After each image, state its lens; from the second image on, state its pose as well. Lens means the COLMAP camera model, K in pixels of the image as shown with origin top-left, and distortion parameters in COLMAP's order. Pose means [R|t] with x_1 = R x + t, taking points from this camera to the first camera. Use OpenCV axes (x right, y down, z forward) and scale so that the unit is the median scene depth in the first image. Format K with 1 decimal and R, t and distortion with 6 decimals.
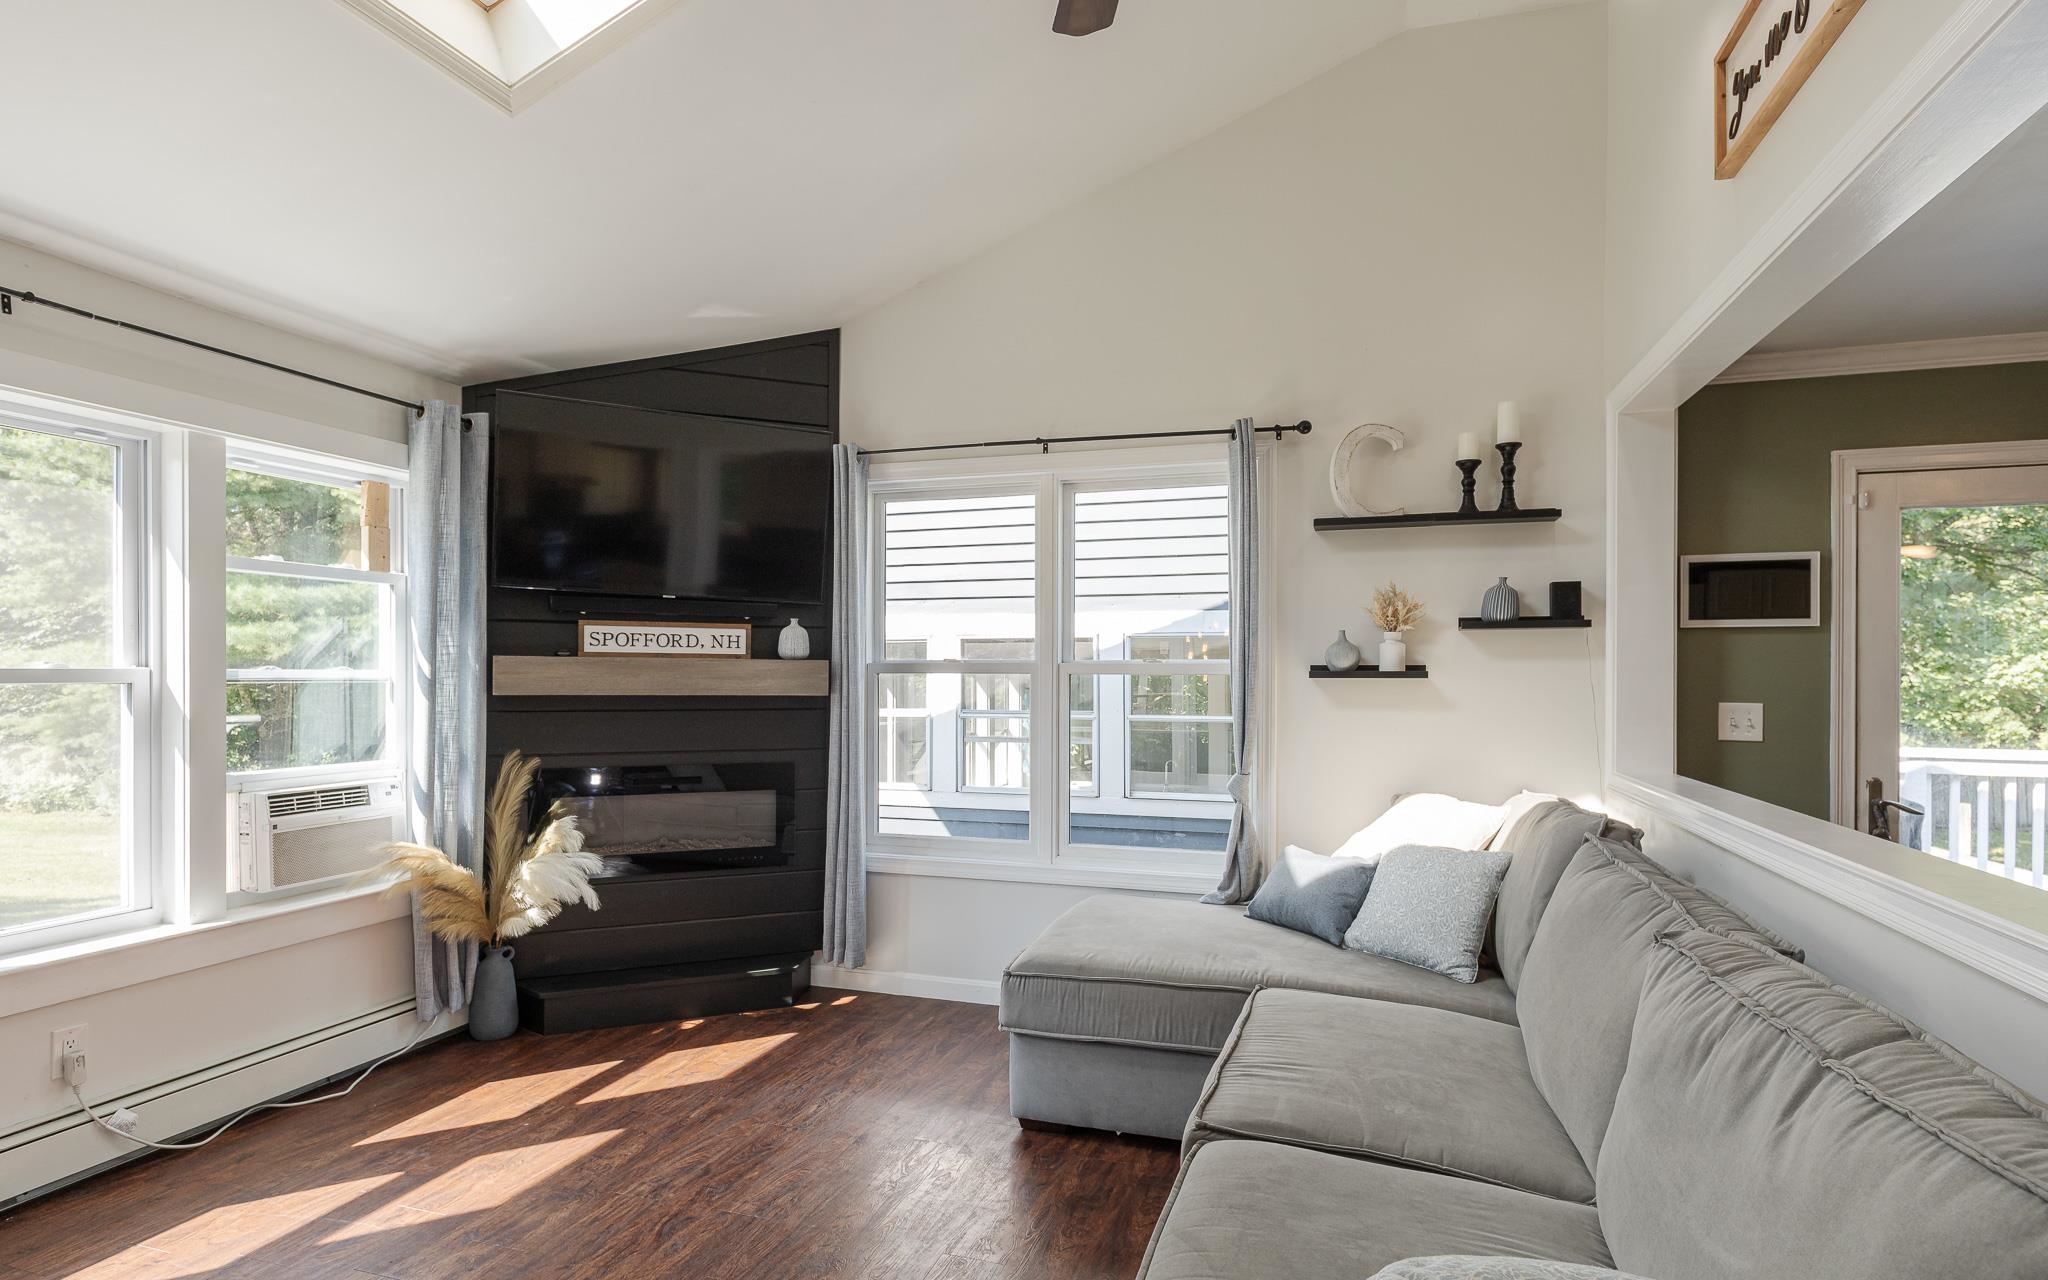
lens RADIAL K [[988.1, 0, 1025.3], [0, 988.1, 659.9], [0, 0, 1]] dist [0.000476, 0.000331]
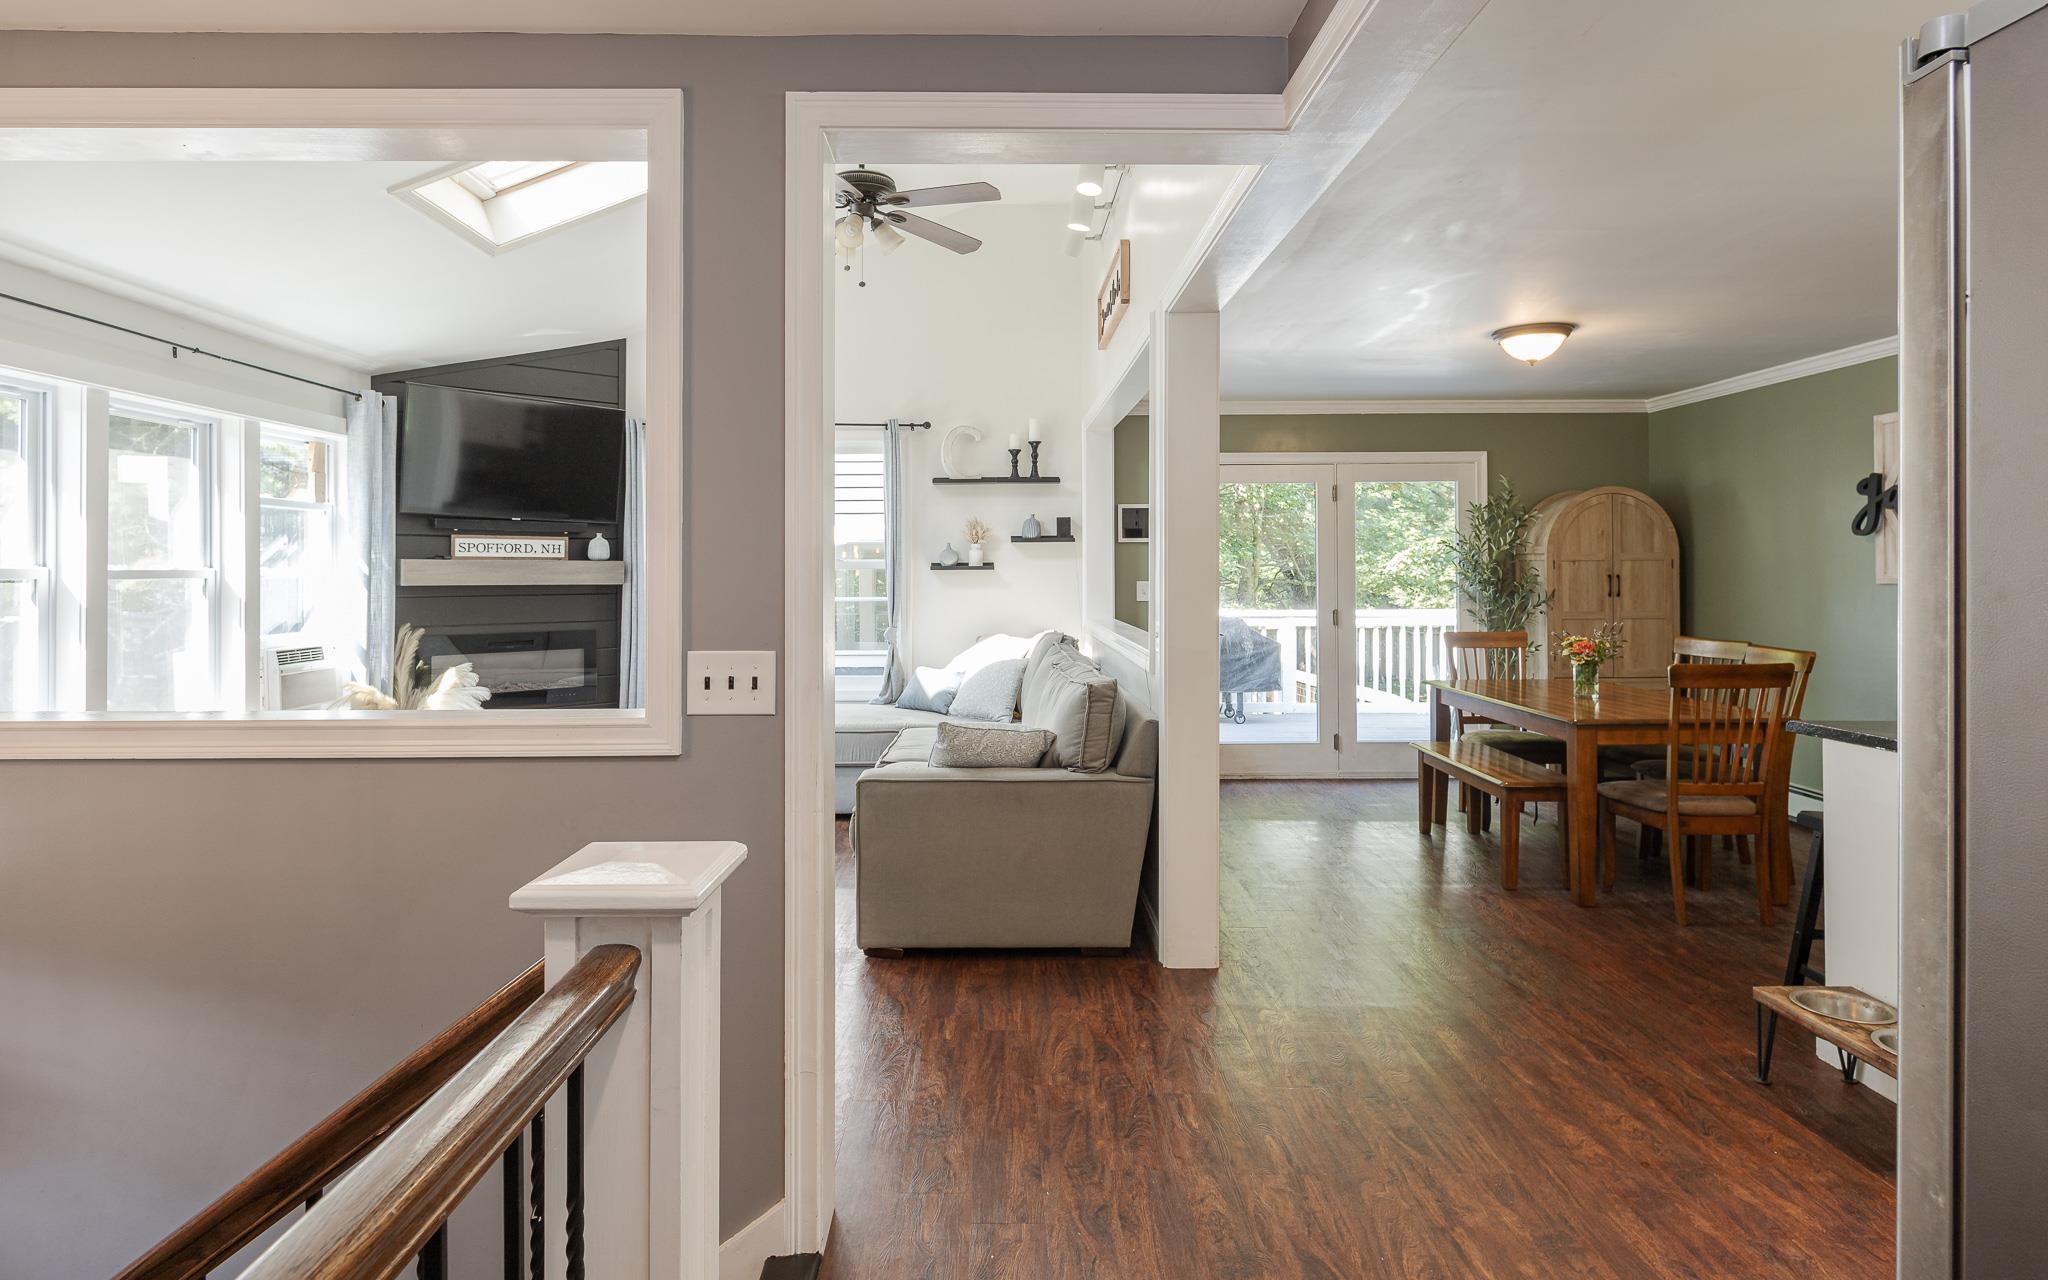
lens RADIAL K [[1079.7, 0, 1017.0], [0, 1079.7, 602.3], [0, 0, 1]] dist [-0.000675, -0.000090]
pose [[0.940090, -0.017407, 0.340482, -0.219728], [0.002220, 0.998987, 0.044942, -0.010684], [-0.340920, -0.041493, 0.939176, -0.847987]]
